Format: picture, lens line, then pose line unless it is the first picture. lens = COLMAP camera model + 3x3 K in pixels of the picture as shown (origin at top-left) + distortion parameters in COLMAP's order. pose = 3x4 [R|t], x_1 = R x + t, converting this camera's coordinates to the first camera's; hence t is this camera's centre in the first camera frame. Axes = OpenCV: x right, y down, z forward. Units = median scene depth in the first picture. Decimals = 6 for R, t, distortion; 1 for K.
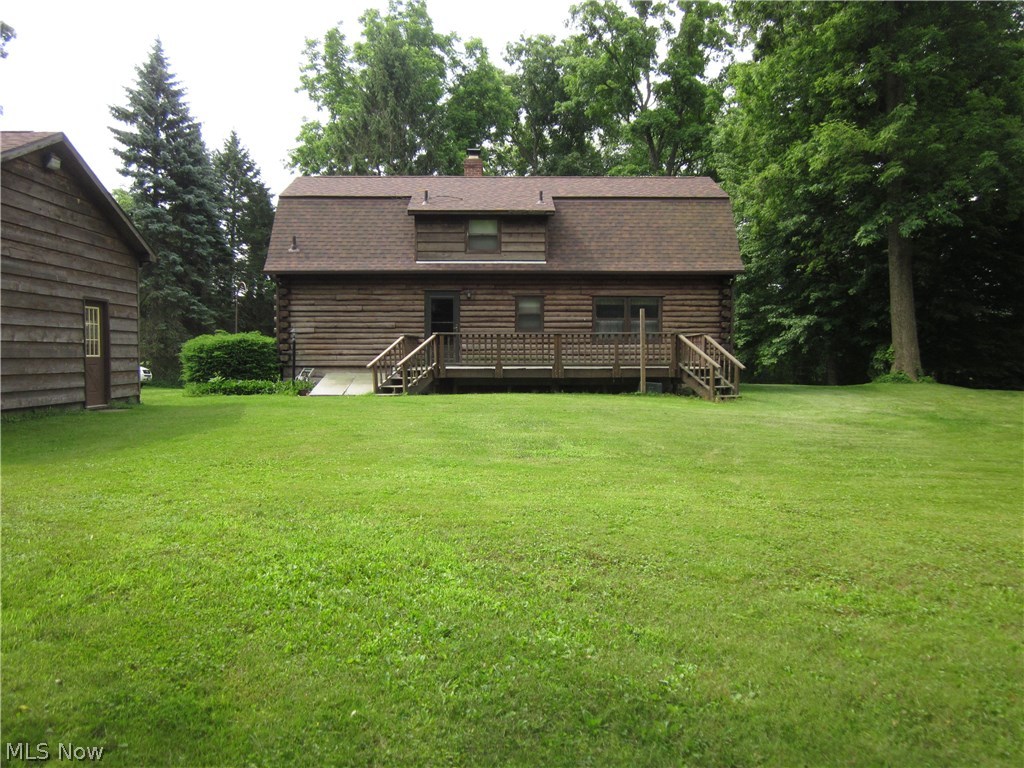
lens RADIAL K [[851.8, 0, 513.3], [0, 851.8, 386.8], [0, 0, 1]] dist [-0.031333, 0.006550]
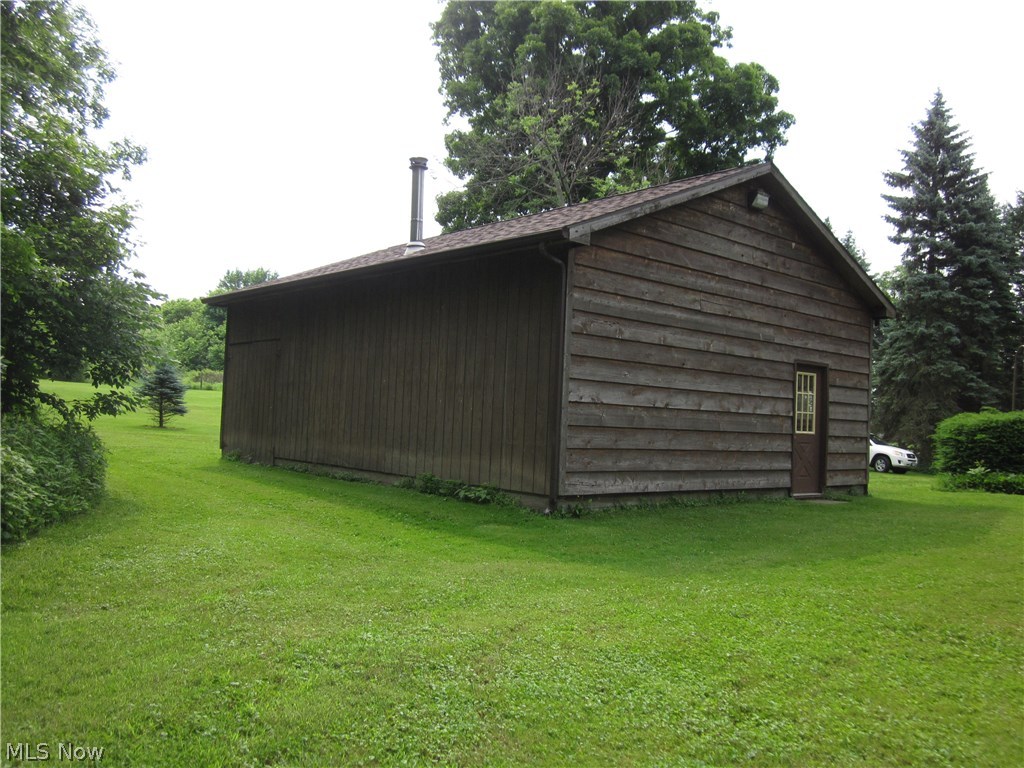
lens RADIAL K [[851.8, 0, 514.8], [0, 851.8, 393.3], [0, 0, 1]] dist [-0.031333, 0.006550]
pose [[0.643450, -0.001789, -0.765486, -0.035010], [-0.067443, 0.995976, -0.059019, -0.004810], [0.762511, 0.089602, 0.640740, 0.179224]]
